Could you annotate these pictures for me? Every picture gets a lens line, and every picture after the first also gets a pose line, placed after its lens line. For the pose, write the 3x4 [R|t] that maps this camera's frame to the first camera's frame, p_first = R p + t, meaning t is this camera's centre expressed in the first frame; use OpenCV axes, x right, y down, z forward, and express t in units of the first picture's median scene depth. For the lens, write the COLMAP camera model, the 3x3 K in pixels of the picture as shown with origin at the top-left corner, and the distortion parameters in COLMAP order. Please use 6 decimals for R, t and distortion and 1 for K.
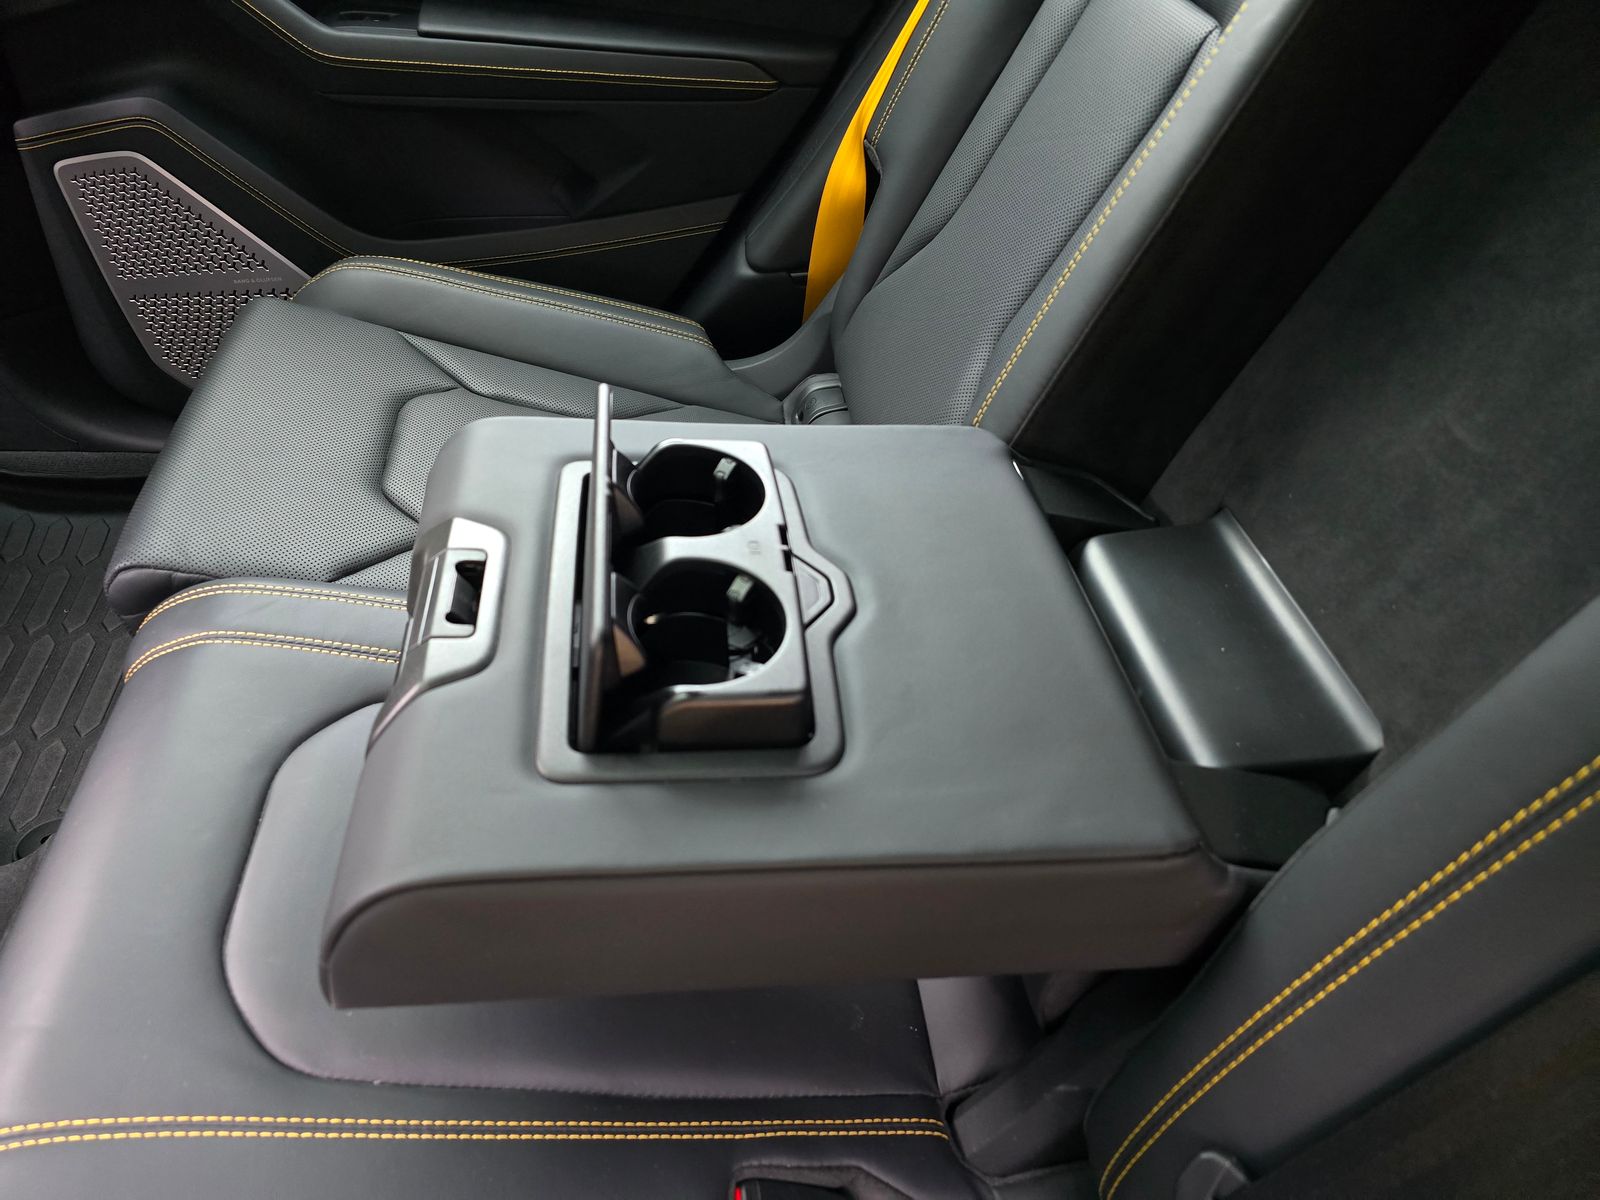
lens RADIAL K [[1077.1, 0, 793.0], [0, 1077.1, 602.4], [0, 0, 1]] dist [0.045969, -0.045934]
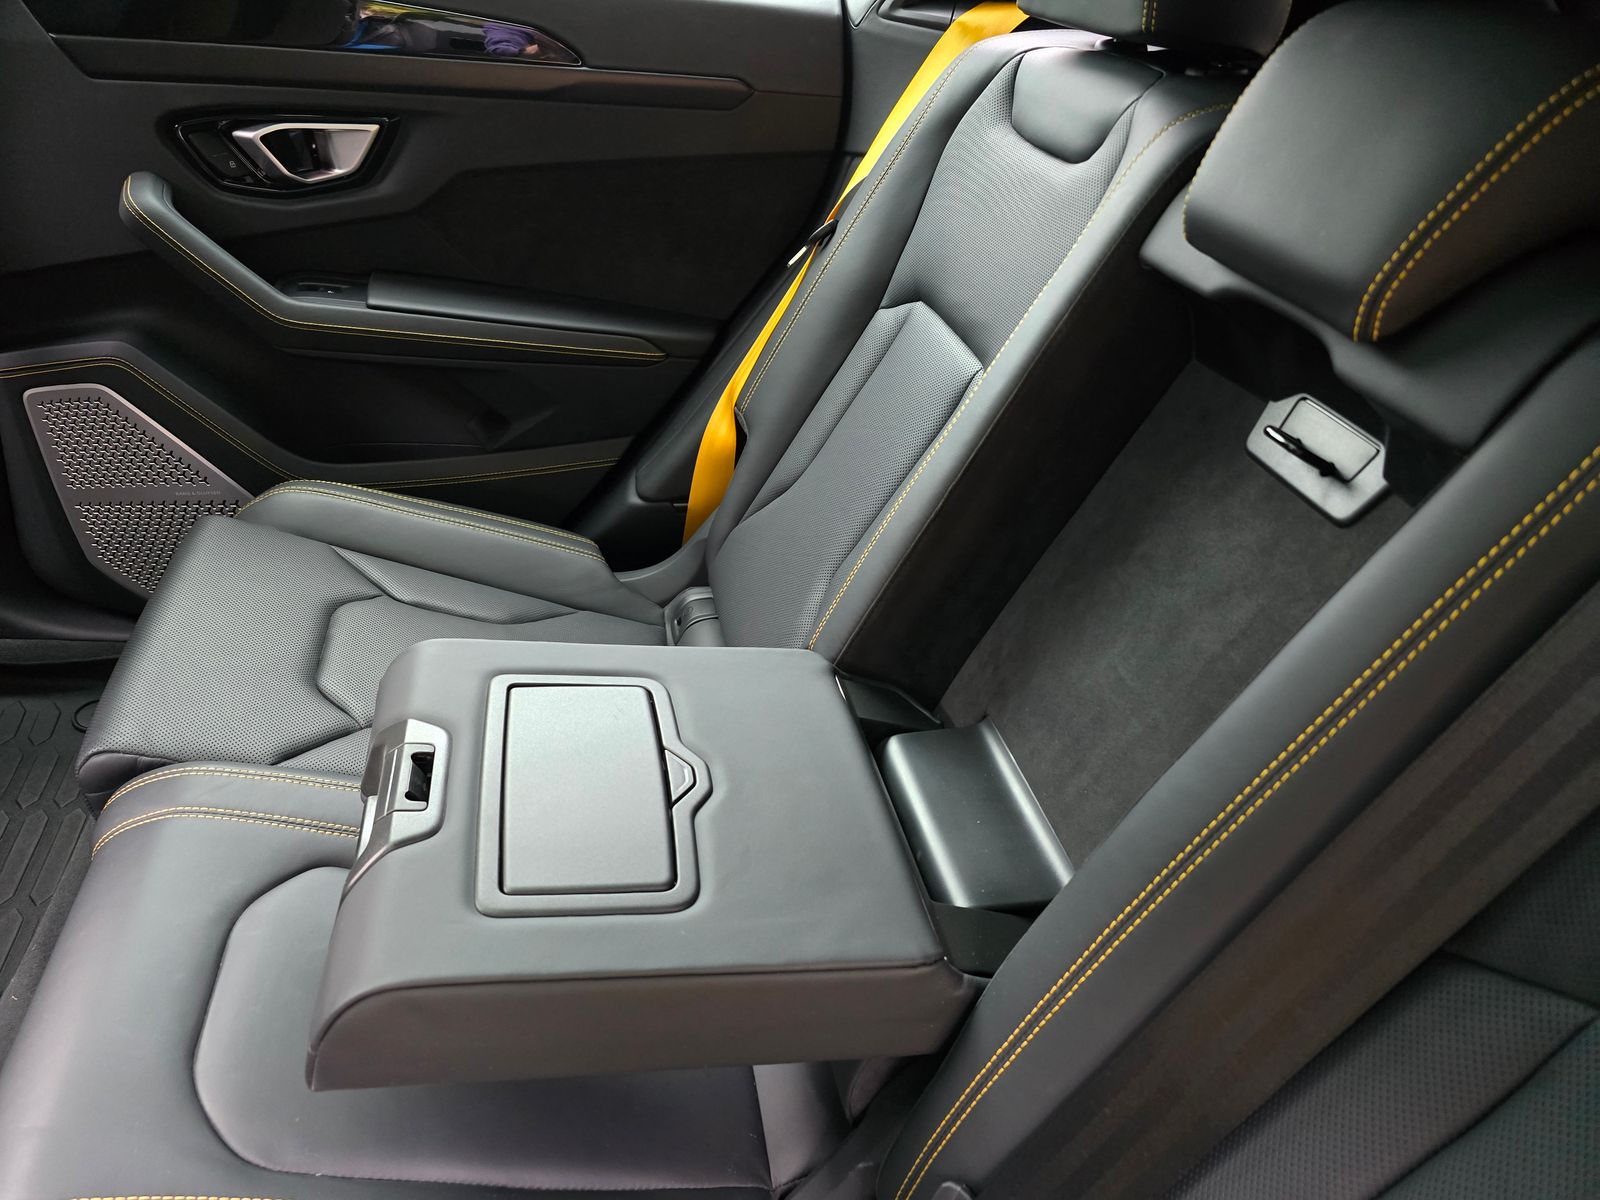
lens RADIAL K [[1077.1, 0, 787.2], [0, 1077.1, 602.2], [0, 0, 1]] dist [0.045969, -0.045934]
pose [[0.994440, 0.023700, 0.102606, 0.006861], [-0.006512, 0.986322, -0.164702, -0.003542], [-0.105106, 0.163118, 0.980992, -0.301874]]
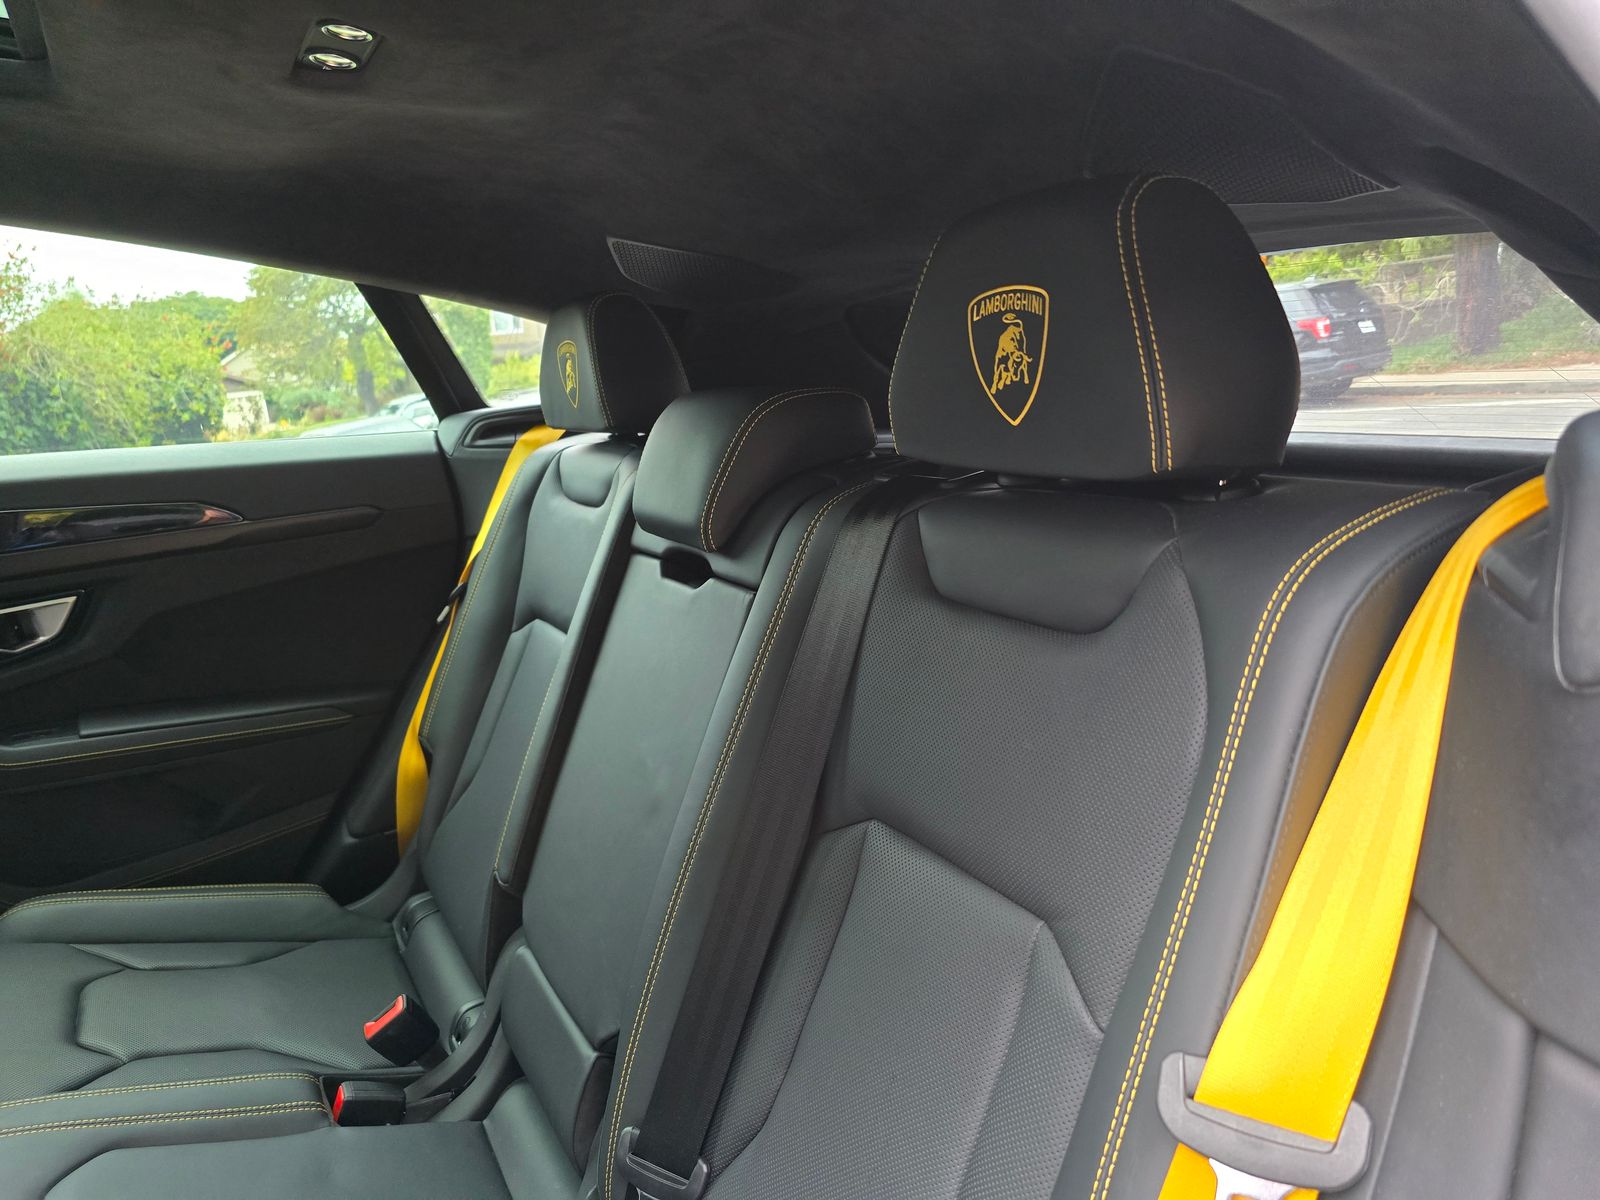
lens RADIAL K [[1077.1, 0, 793.3], [0, 1077.1, 592.2], [0, 0, 1]] dist [0.045969, -0.045934]
pose [[0.918832, -0.162531, 0.359628, 0.058200], [0.321276, 0.837271, -0.442447, 0.428644], [-0.229195, 0.522074, 0.821528, -0.833058]]
